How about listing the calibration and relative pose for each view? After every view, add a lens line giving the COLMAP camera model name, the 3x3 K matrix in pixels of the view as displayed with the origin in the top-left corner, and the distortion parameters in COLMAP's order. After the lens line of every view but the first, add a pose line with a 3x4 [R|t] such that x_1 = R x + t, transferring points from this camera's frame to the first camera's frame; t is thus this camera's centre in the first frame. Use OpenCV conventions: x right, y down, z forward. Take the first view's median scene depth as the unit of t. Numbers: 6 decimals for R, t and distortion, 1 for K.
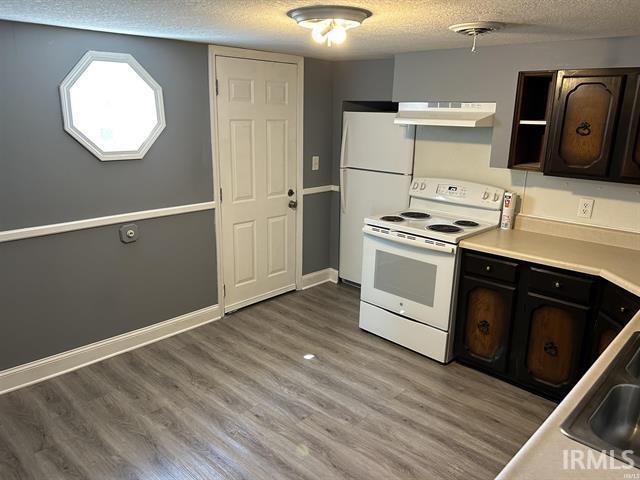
lens RADIAL K [[481.9, 0, 320.7], [0, 481.9, 241.7], [0, 0, 1]] dist [0.085772, -0.144772]
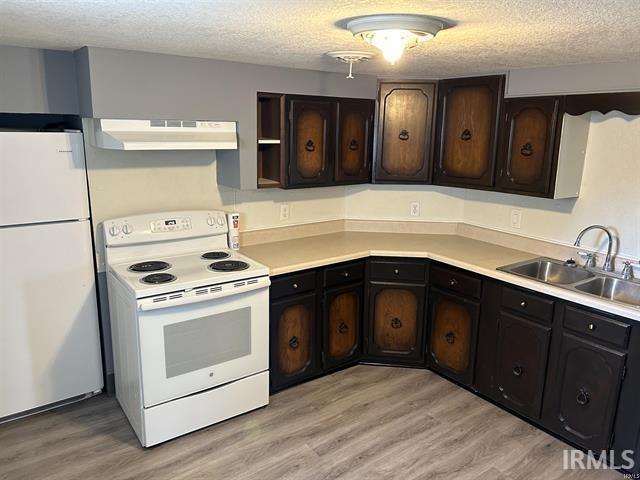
lens RADIAL K [[481.9, 0, 320.7], [0, 481.9, 241.7], [0, 0, 1]] dist [0.085772, -0.144772]
pose [[0.171845, -0.249119, 0.953105, -0.550235], [0.241764, 0.948574, 0.204345, -0.213072], [-0.954997, 0.195311, 0.223236, 0.662891]]
